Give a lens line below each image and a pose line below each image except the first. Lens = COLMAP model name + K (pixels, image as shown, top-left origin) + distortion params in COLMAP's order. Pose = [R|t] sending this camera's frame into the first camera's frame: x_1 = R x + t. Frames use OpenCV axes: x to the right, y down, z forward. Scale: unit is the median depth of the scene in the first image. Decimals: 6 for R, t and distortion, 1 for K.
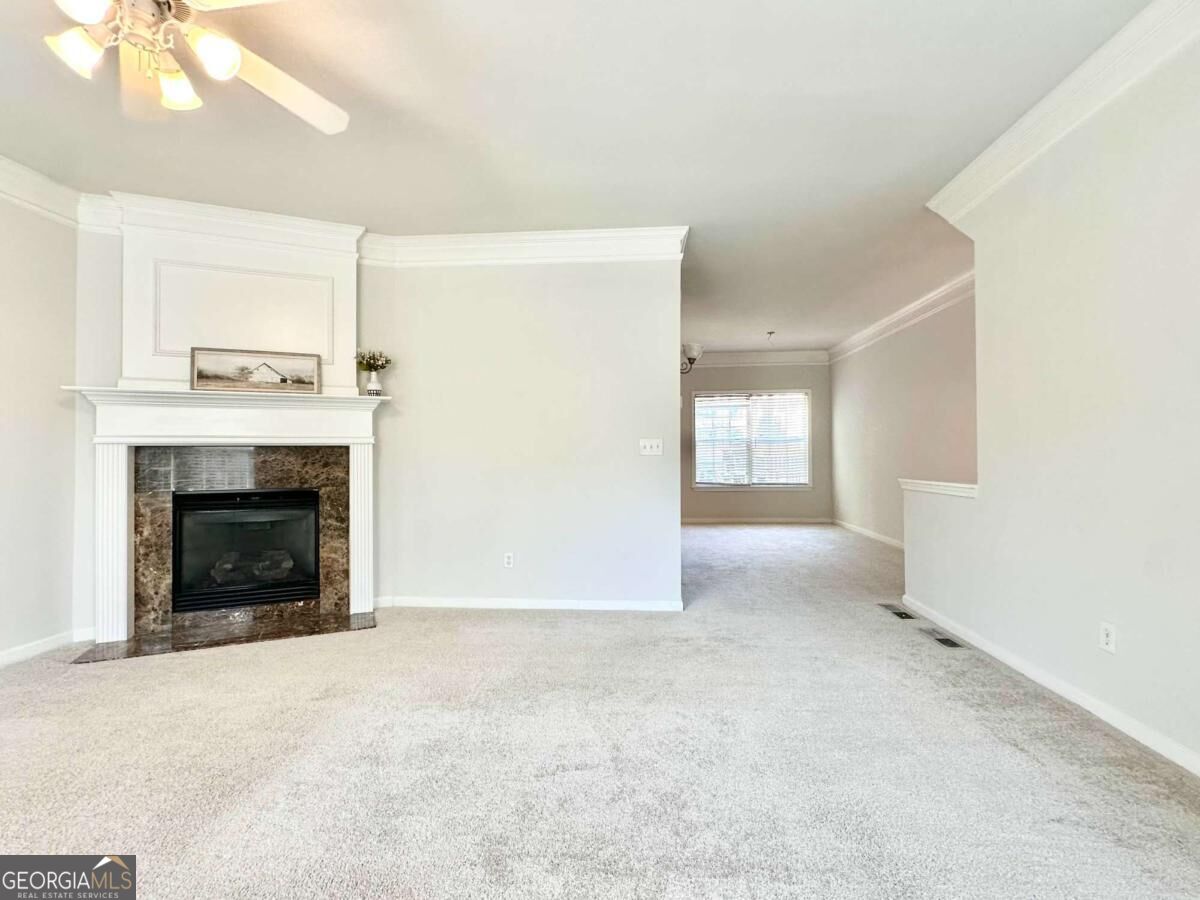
lens RADIAL K [[560.6, 0, 595.6], [0, 560.6, 453.7], [0, 0, 1]] dist [-0.000710, -0.000426]
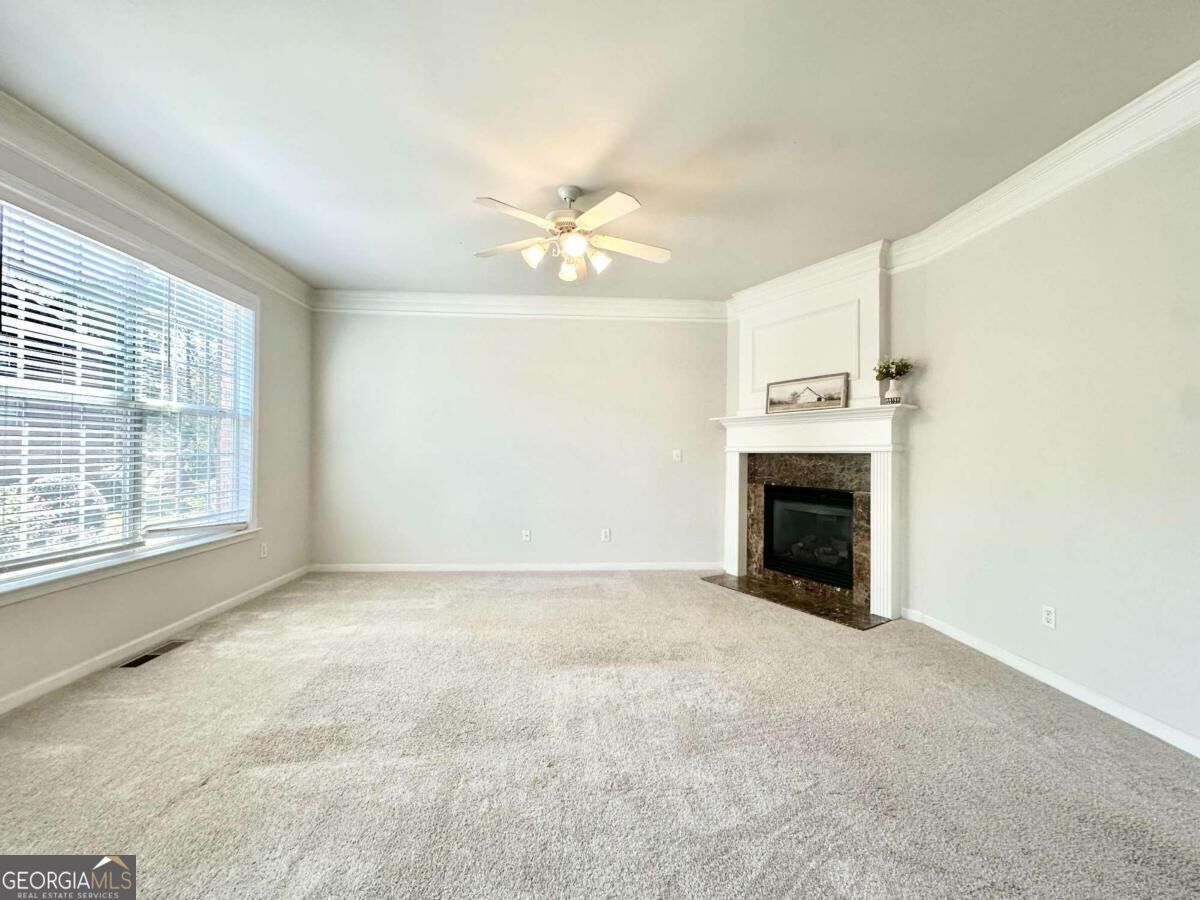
lens RADIAL K [[486.5, 0, 601.9], [0, 486.5, 447.4], [0, 0, 1]] dist [-0.000196, -0.000071]
pose [[0.137859, -0.001198, -0.990451, 0.401339], [-0.002780, 0.999995, -0.001597, -0.022884], [0.990448, 0.002973, 0.137855, 0.375976]]
